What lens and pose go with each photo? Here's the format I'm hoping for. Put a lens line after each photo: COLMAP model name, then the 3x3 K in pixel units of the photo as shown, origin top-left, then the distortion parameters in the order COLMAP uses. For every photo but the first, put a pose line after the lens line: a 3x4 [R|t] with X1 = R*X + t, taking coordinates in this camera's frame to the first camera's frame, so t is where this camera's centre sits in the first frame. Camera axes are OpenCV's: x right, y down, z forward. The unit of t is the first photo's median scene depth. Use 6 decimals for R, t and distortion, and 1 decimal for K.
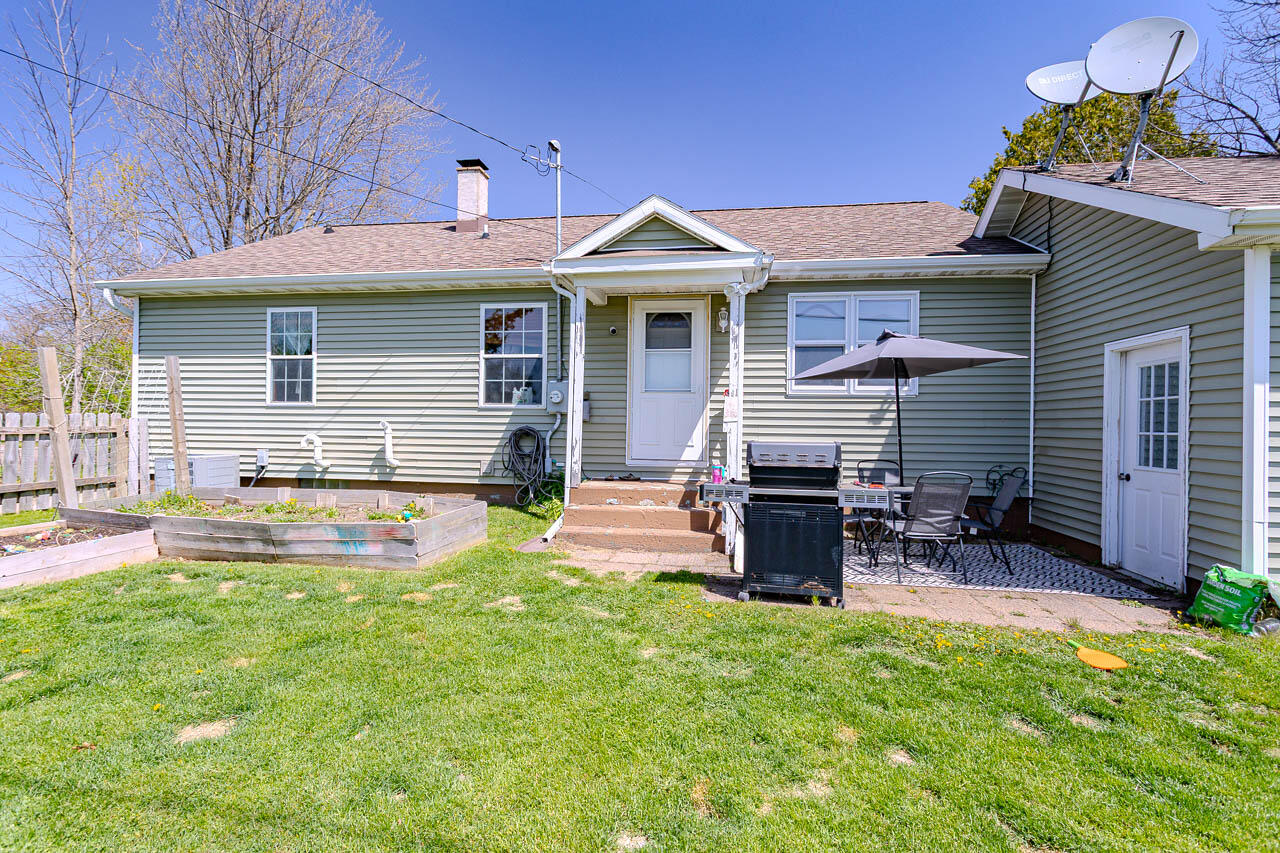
lens RADIAL K [[608.2, 0, 635.4], [0, 608.2, 424.6], [0, 0, 1]] dist [0.000585, 0.001478]
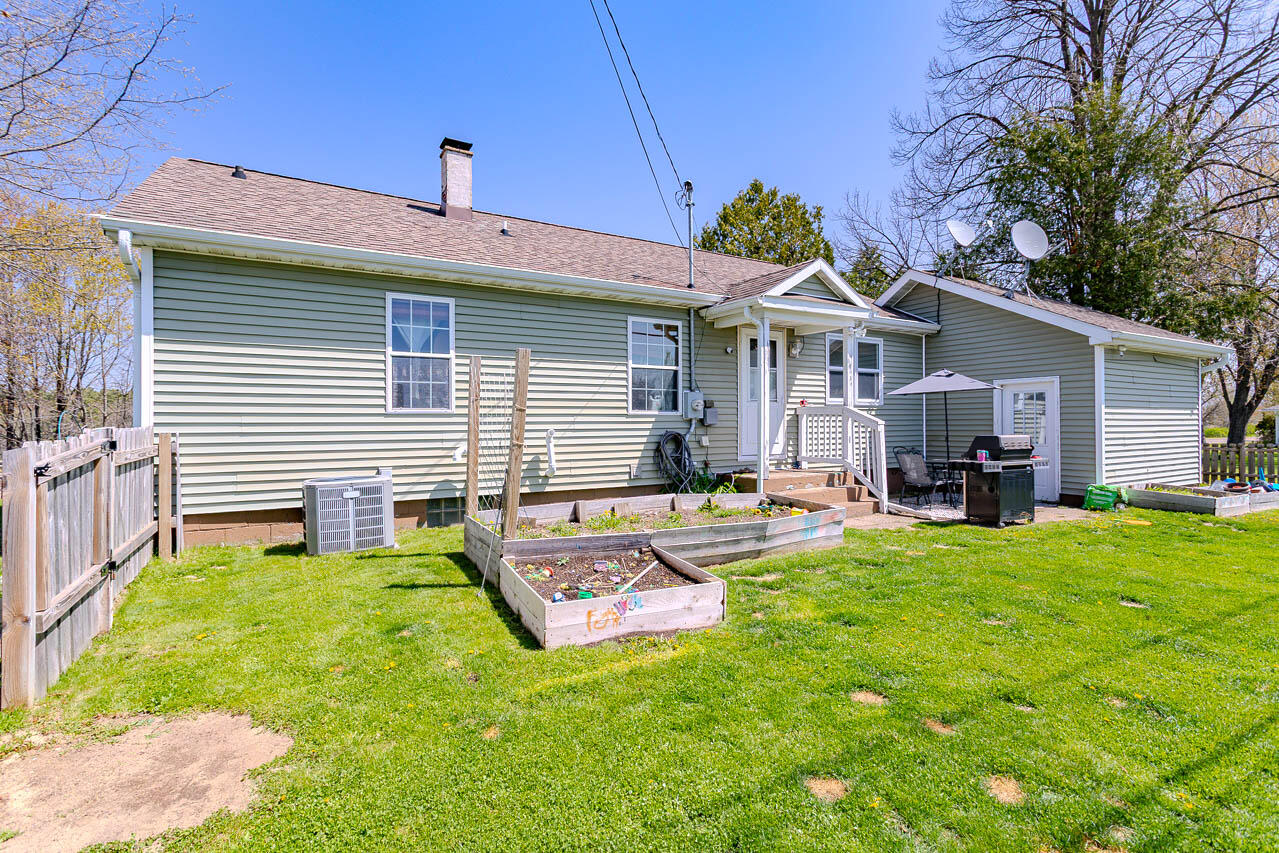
lens RADIAL K [[607.7, 0, 646.7], [0, 607.7, 430.9], [0, 0, 1]] dist [0.000585, 0.001478]
pose [[0.764930, -0.022380, 0.643724, -0.909423], [0.016785, 0.999749, 0.014813, -0.014529], [-0.643895, -0.000526, 0.765114, 0.170805]]
